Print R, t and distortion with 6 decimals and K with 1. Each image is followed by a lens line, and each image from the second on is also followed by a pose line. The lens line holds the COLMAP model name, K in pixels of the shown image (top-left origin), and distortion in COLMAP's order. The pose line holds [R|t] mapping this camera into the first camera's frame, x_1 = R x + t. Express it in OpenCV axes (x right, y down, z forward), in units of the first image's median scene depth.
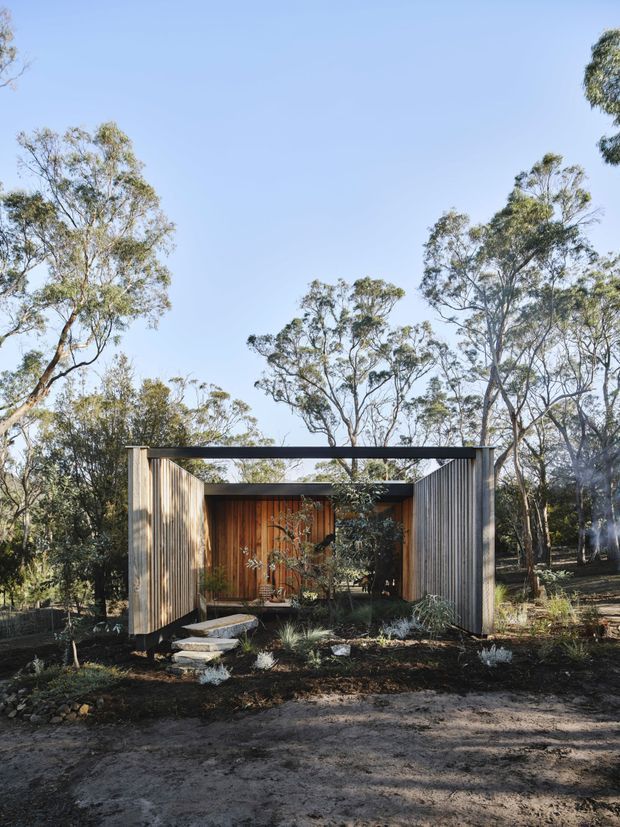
lens RADIAL K [[3693.8, 0, 308.5], [0, 3693.8, 413.4], [0, 0, 1]] dist [-0.605406, 0.000000]
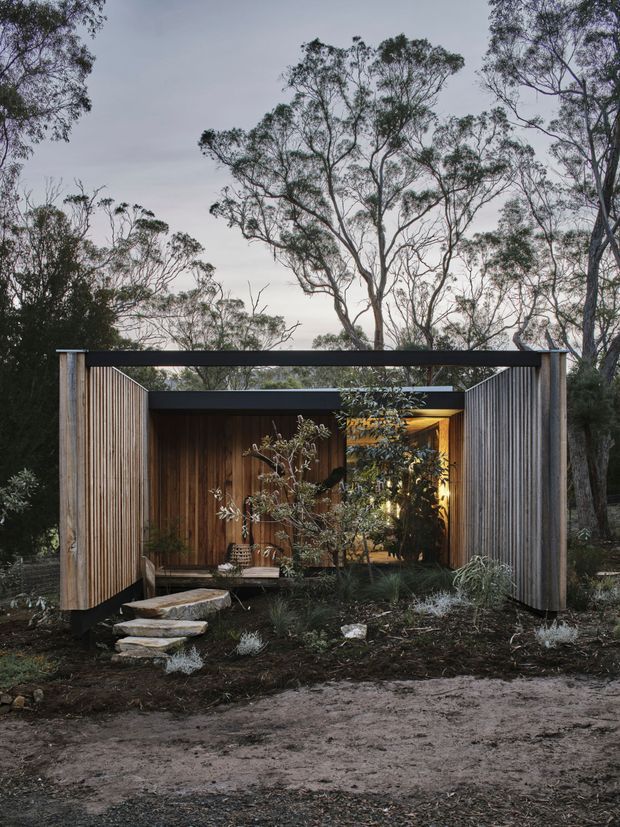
lens RADIAL K [[3693.8, 0, 314.7], [0, 3693.8, 412.7], [0, 0, 1]] dist [-0.605406, 0.000000]
pose [[0.999998, 0.001577, -0.001214, 0.002775], [-0.001561, 0.999910, 0.013316, 0.016521], [0.001235, -0.013314, 0.999911, 0.398972]]
